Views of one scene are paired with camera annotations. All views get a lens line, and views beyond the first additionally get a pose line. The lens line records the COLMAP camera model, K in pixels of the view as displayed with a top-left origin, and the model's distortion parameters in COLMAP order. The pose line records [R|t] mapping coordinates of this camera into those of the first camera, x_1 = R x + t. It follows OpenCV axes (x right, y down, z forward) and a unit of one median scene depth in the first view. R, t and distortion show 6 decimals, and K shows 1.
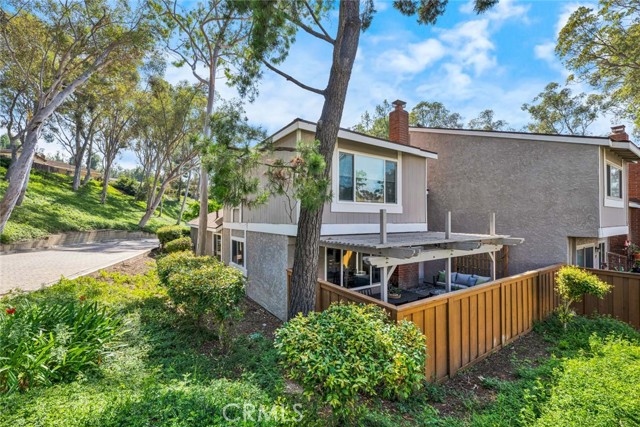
lens RADIAL K [[264.4, 0, 320.6], [0, 264.4, 217.4], [0, 0, 1]] dist [-0.001060, -0.000211]
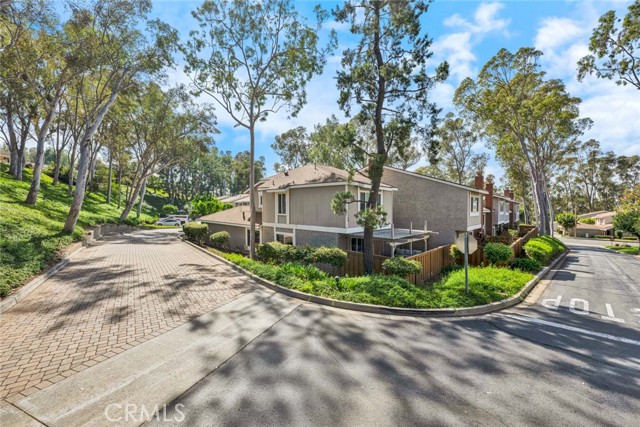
lens RADIAL K [[260.8, 0, 299.2], [0, 260.8, 212.3], [0, 0, 1]] dist [0.000773, 0.000012]
pose [[0.979471, -0.003092, 0.201559, -0.527572], [-0.003847, 0.999414, 0.034025, -0.102172], [-0.201546, -0.034102, 0.978885, -0.585915]]
